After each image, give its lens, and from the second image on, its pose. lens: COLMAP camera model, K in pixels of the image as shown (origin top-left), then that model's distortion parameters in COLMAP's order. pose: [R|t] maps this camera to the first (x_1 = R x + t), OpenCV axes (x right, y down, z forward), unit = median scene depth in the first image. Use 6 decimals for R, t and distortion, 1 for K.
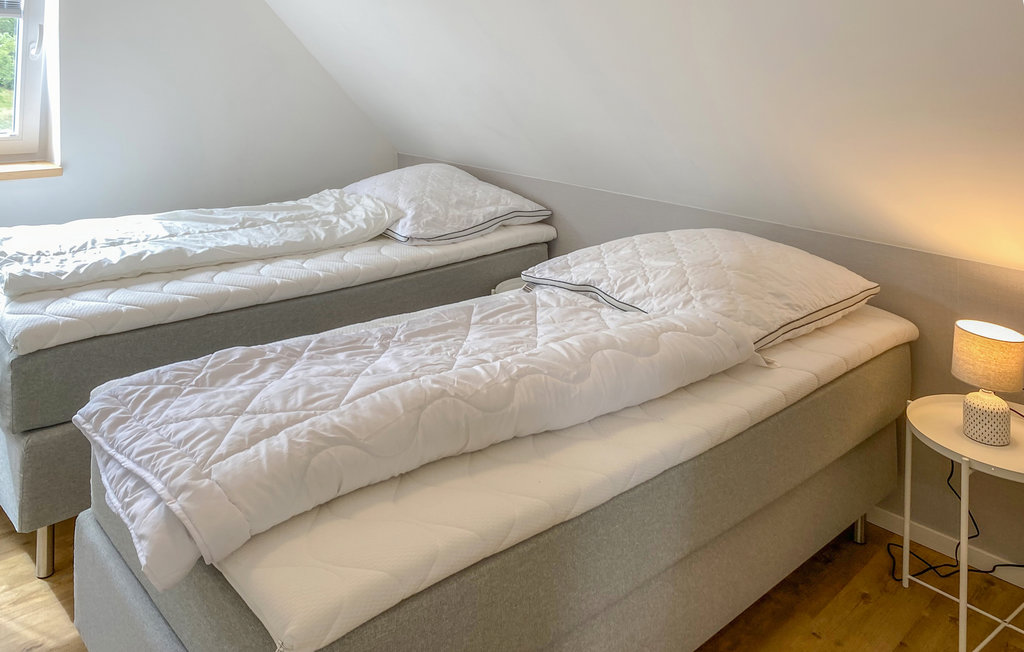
lens RADIAL K [[885.7, 0, 512.0], [0, 885.7, 326.0], [0, 0, 1]] dist [0.005100, -0.054511]
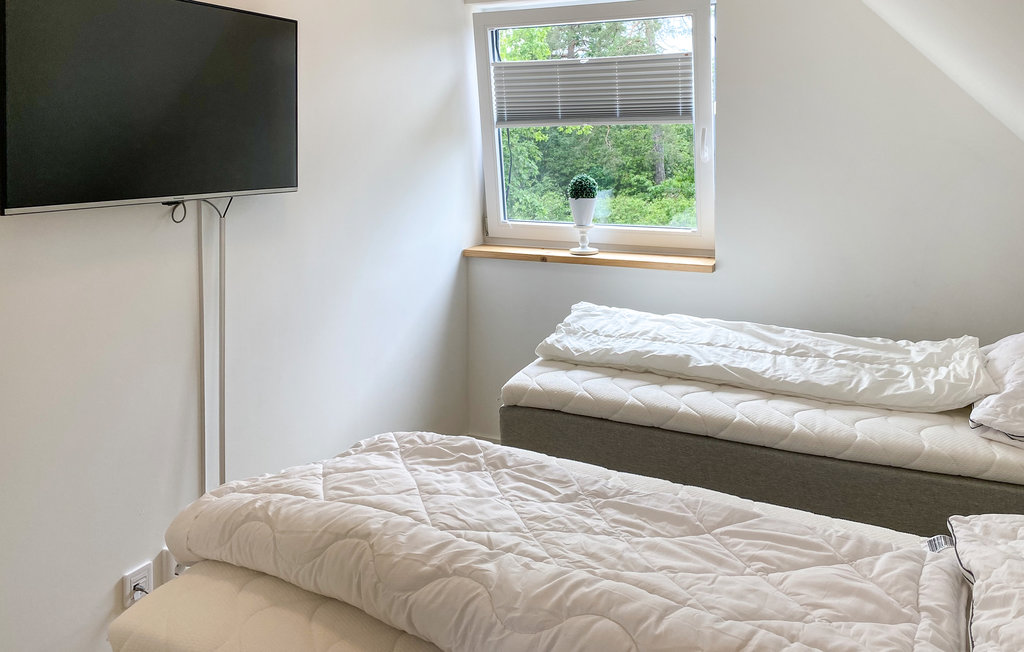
lens RADIAL K [[885.7, 0, 512.0], [0, 885.7, 326.0], [0, 0, 1]] dist [0.005100, -0.054511]
pose [[0.185252, 0.151884, -0.970883, 0.467618], [-0.274920, 0.956543, 0.097184, -0.148723], [0.943451, 0.248911, 0.218958, 0.570277]]
